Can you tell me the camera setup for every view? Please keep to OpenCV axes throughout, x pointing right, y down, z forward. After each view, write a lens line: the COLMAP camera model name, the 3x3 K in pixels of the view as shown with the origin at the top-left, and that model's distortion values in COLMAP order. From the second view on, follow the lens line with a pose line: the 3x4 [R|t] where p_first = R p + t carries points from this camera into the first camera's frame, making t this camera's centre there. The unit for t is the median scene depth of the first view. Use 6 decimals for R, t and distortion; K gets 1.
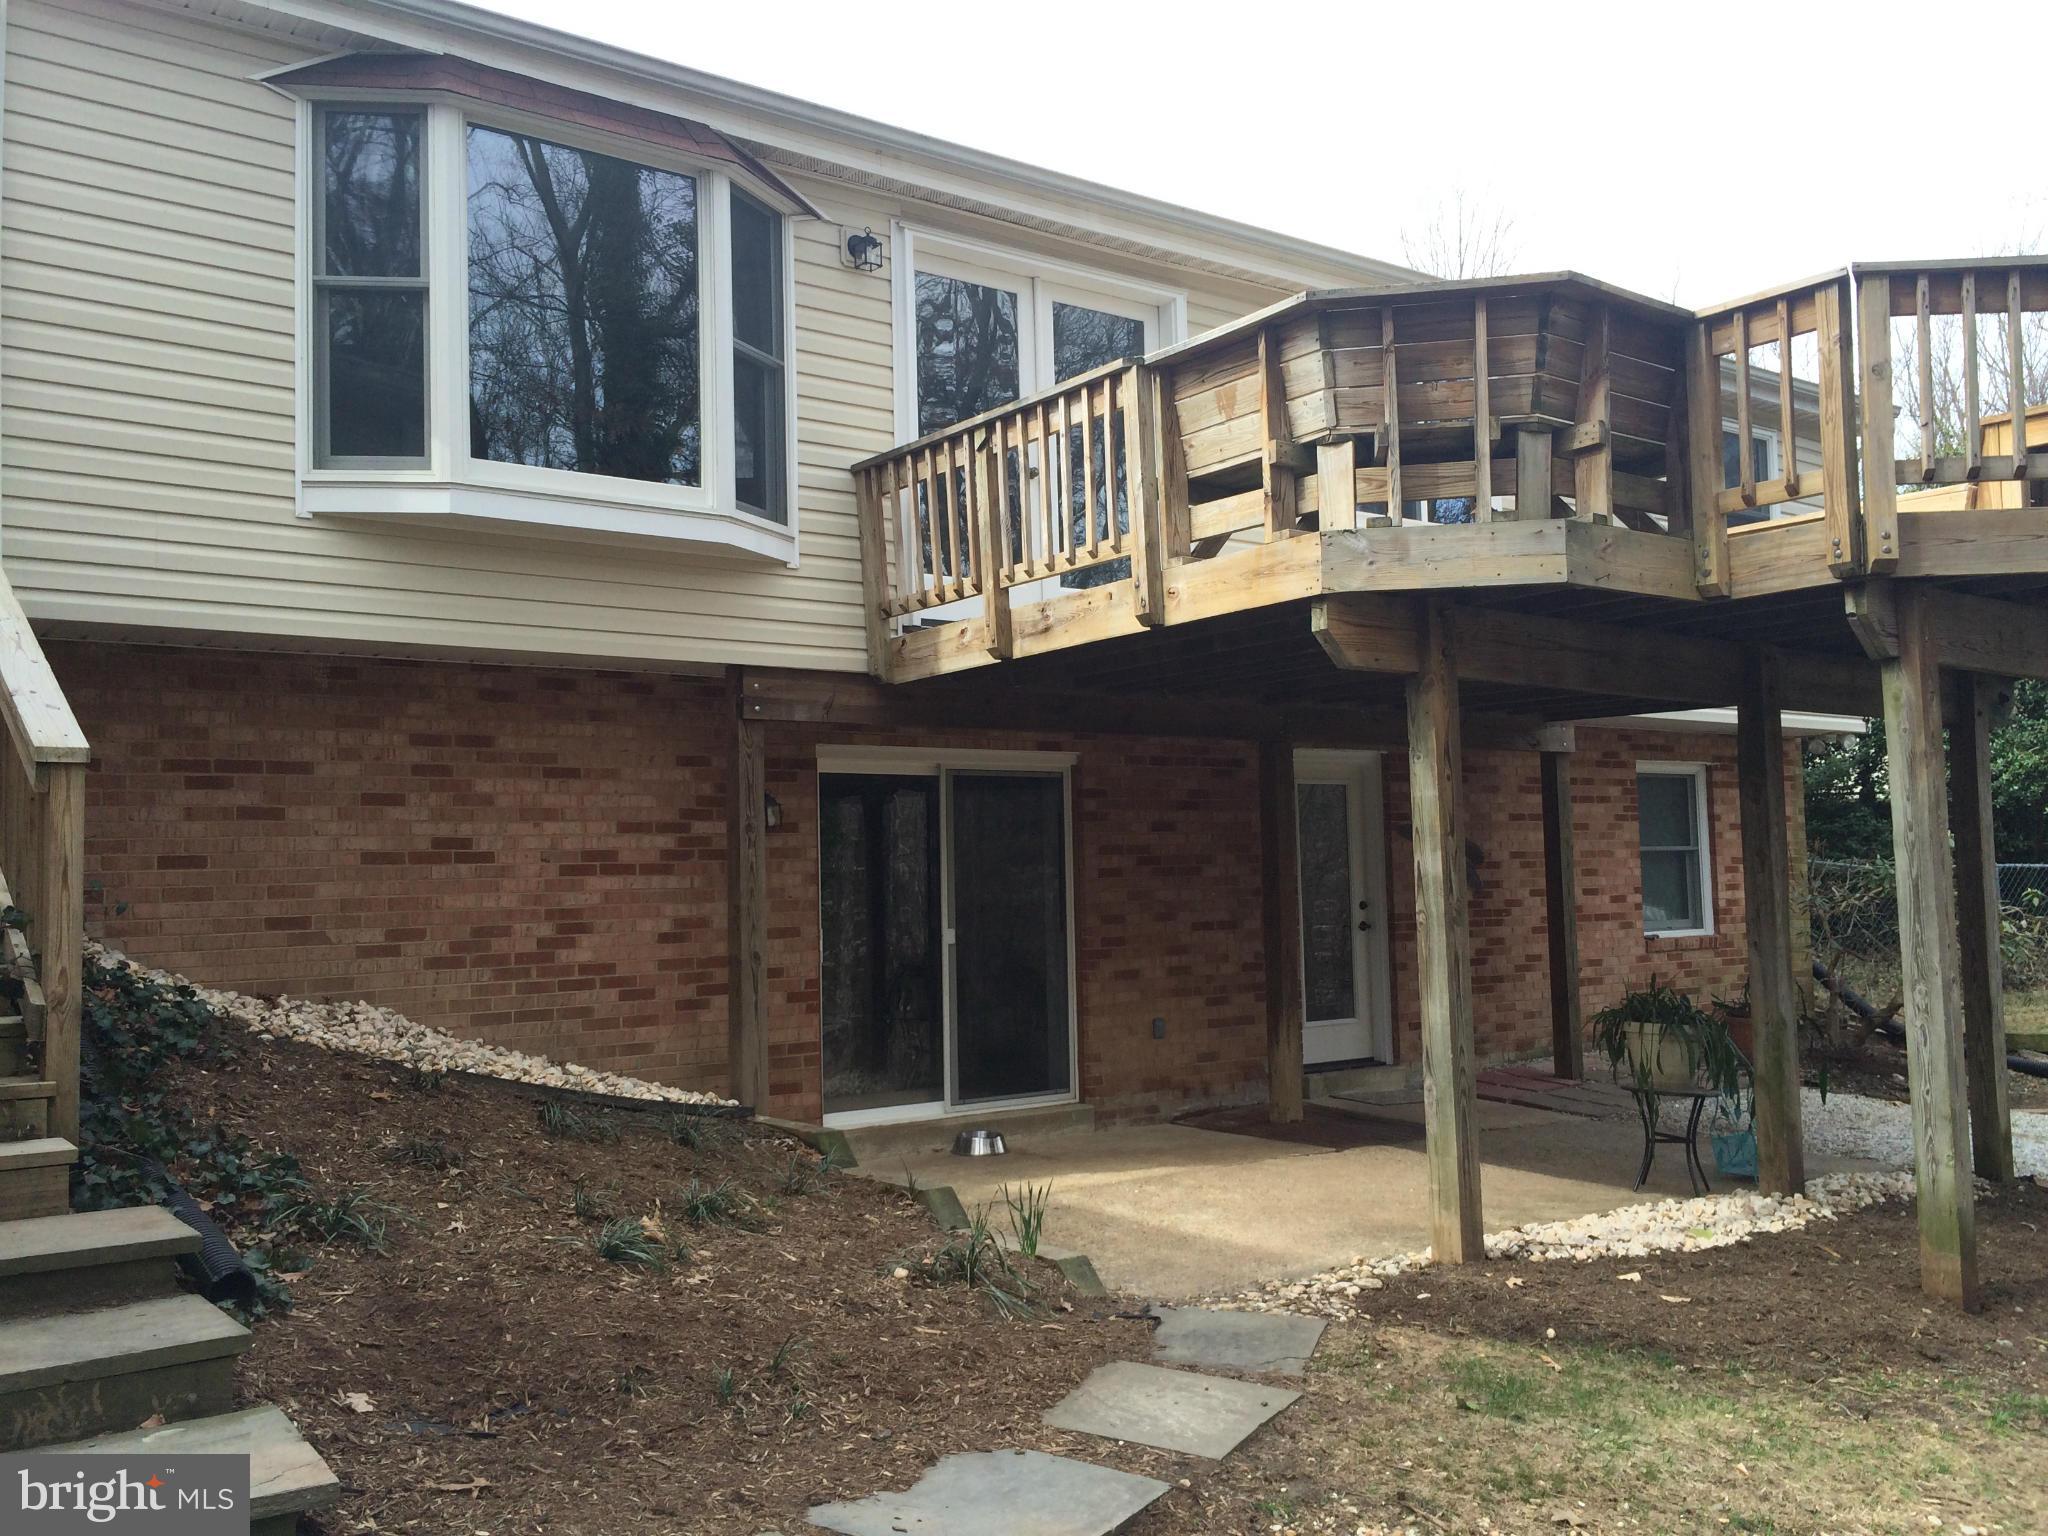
lens RADIAL K [[1744.8, 0, 1020.0], [0, 1744.8, 778.7], [0, 0, 1]] dist [0.039524, -0.011558]
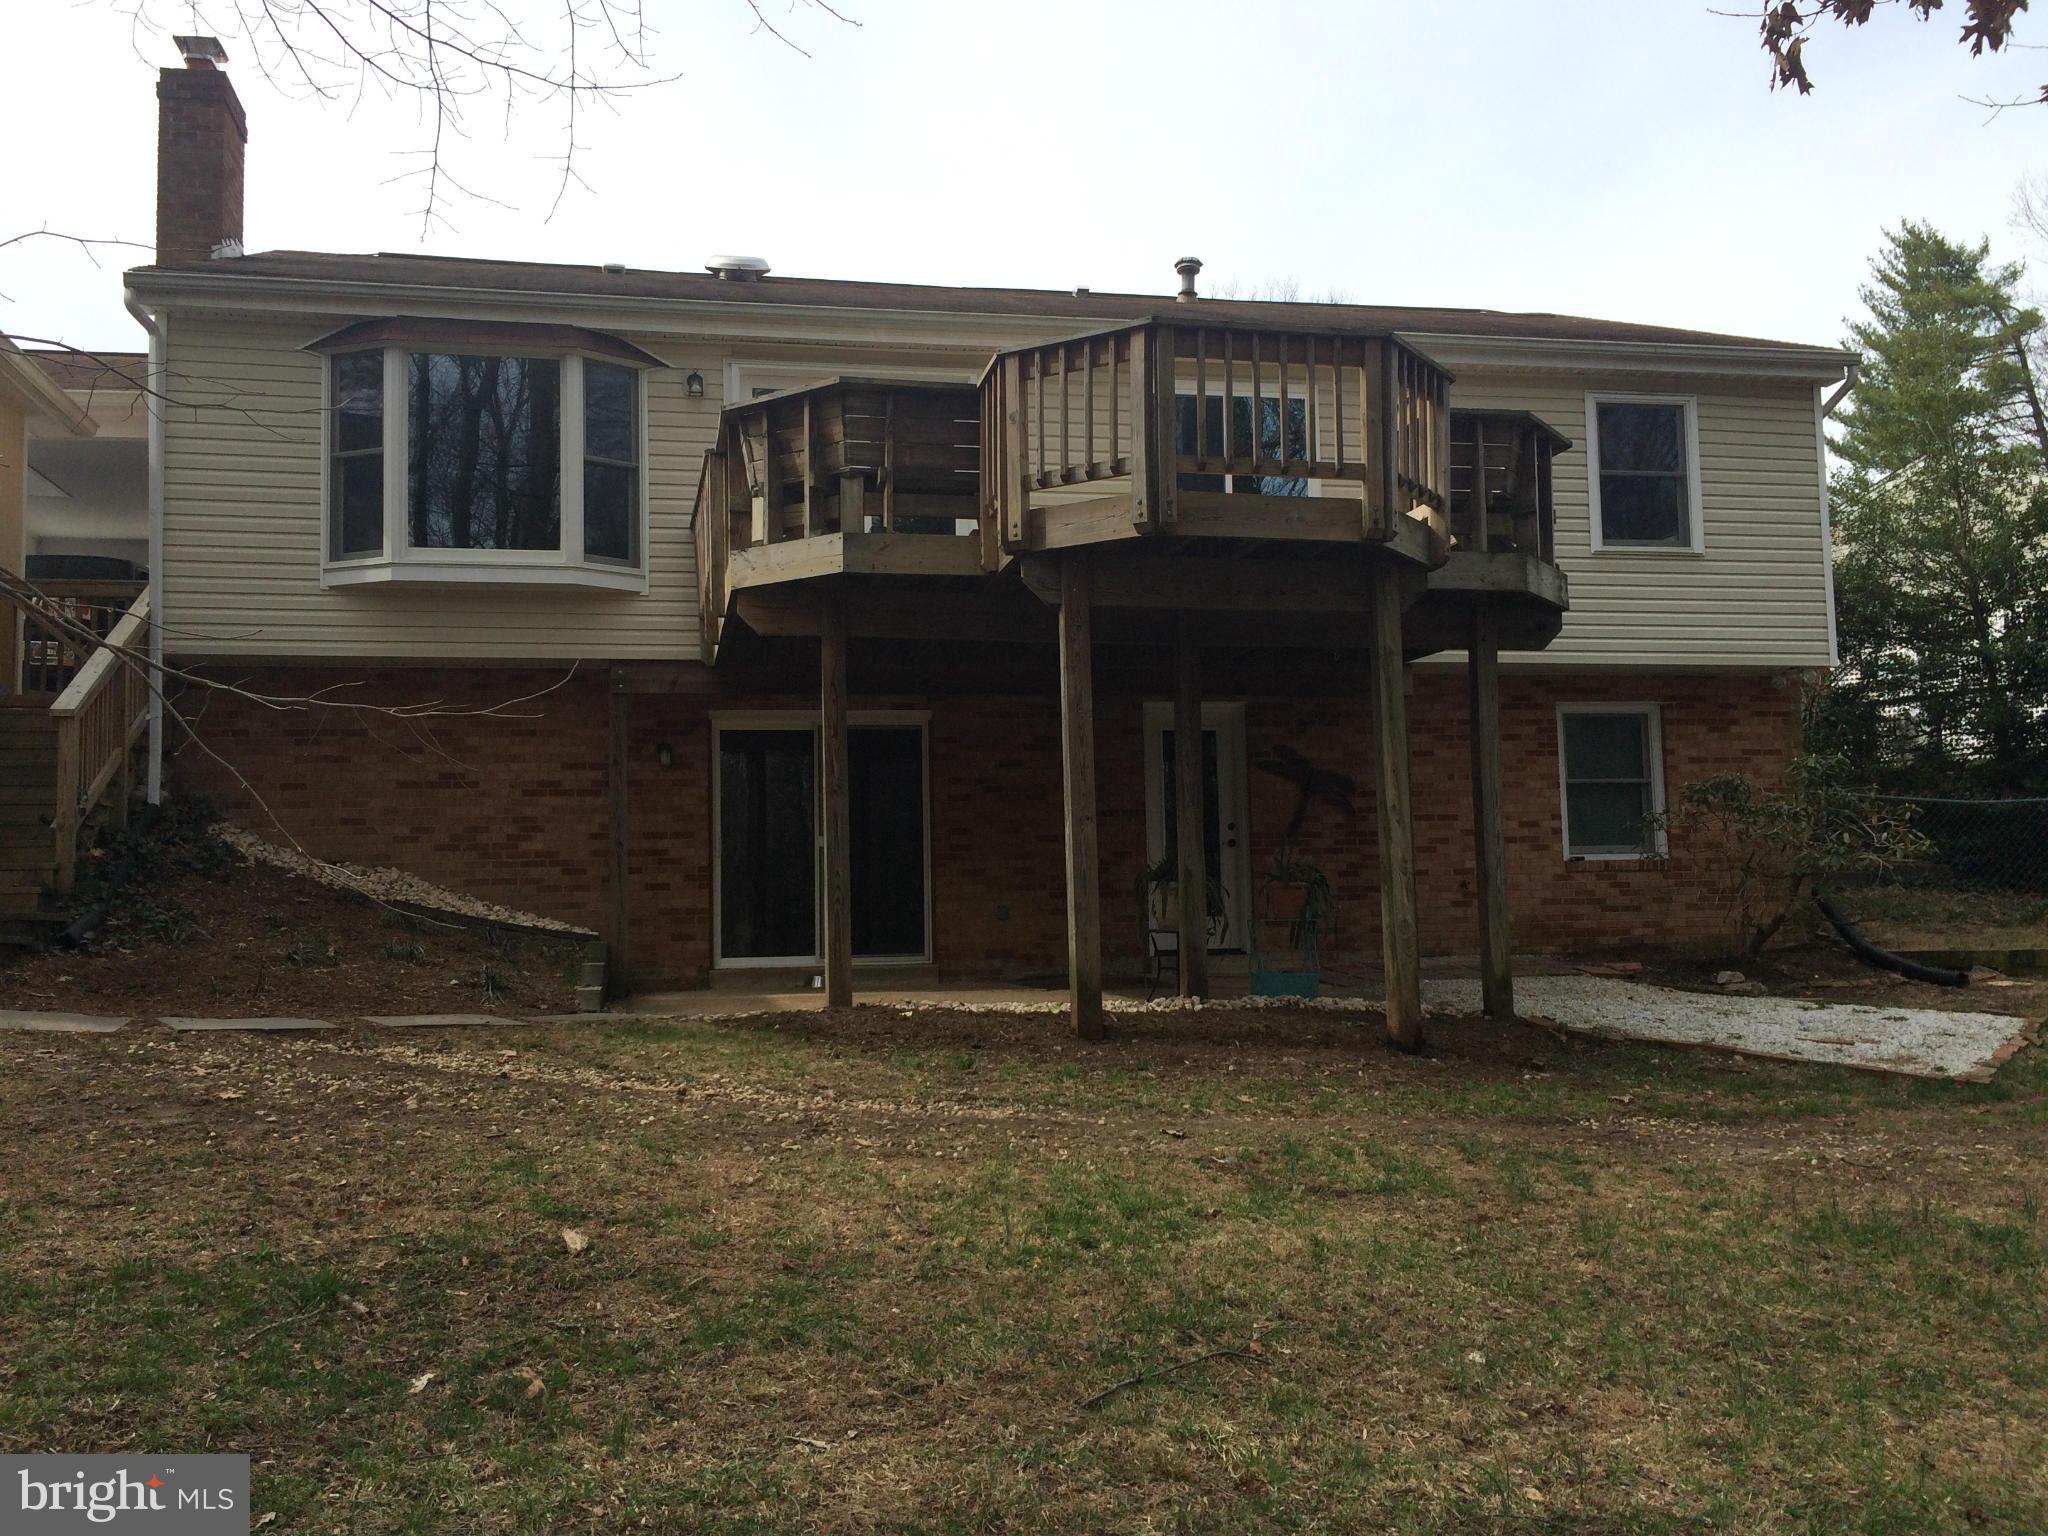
lens RADIAL K [[1744.8, 0, 1020.0], [0, 1744.8, 778.7], [0, 0, 1]] dist [0.039524, -0.011558]
pose [[0.908115, -0.032004, -0.417495, 0.830770], [0.027247, 0.999478, -0.017351, 0.079941], [0.417832, 0.004381, 0.908514, -0.276632]]
